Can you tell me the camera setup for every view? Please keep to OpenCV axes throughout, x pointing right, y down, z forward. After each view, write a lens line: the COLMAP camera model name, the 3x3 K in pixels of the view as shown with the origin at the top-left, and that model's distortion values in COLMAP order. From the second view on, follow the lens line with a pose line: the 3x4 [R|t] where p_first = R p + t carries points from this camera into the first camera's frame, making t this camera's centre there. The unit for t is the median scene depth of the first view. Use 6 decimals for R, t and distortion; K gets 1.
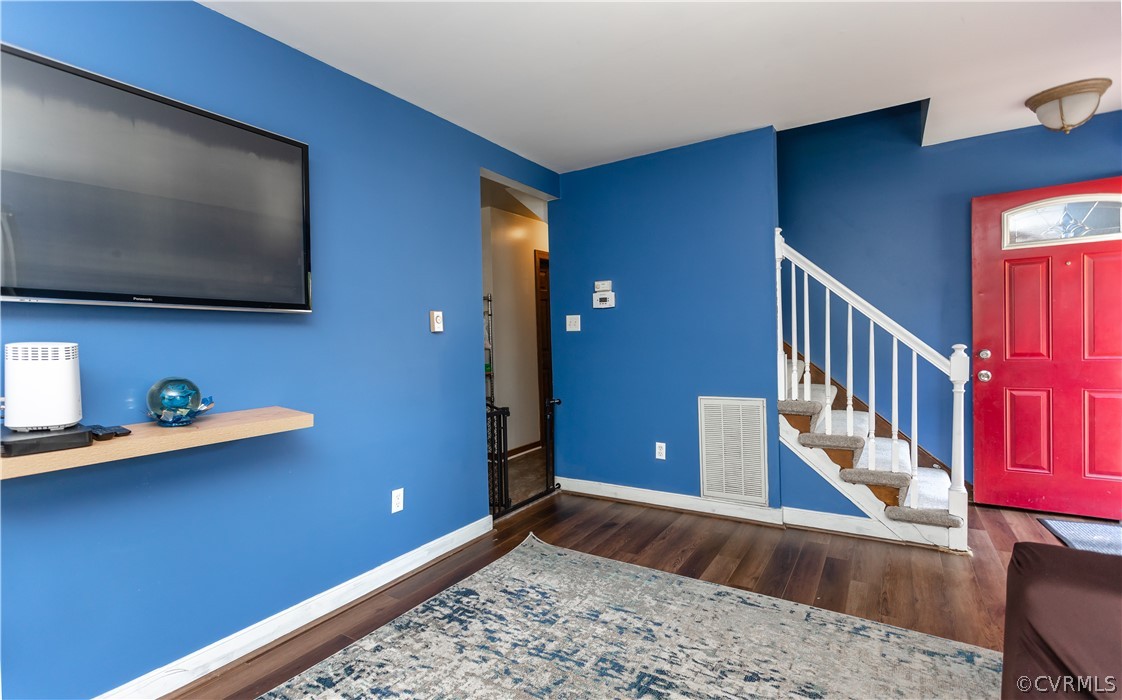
lens RADIAL K [[533.4, 0, 561.0], [0, 533.4, 350.0], [0, 0, 1]] dist [0.001254, 0.000316]
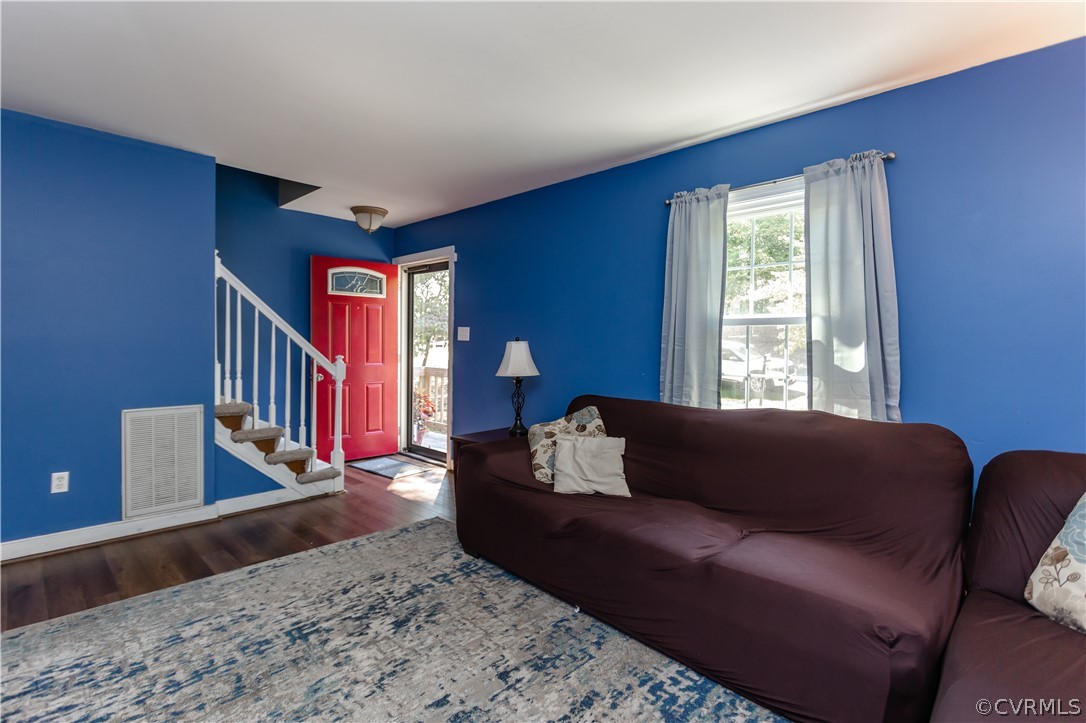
lens RADIAL K [[511.4, 0, 536.7], [0, 511.4, 356.6], [0, 0, 1]] dist [0.000039, 0.001864]
pose [[0.198530, 0.008245, 0.980060, -0.575230], [0.009530, 0.999901, -0.010342, 0.013448], [-0.980048, 0.011393, 0.198432, 0.160721]]
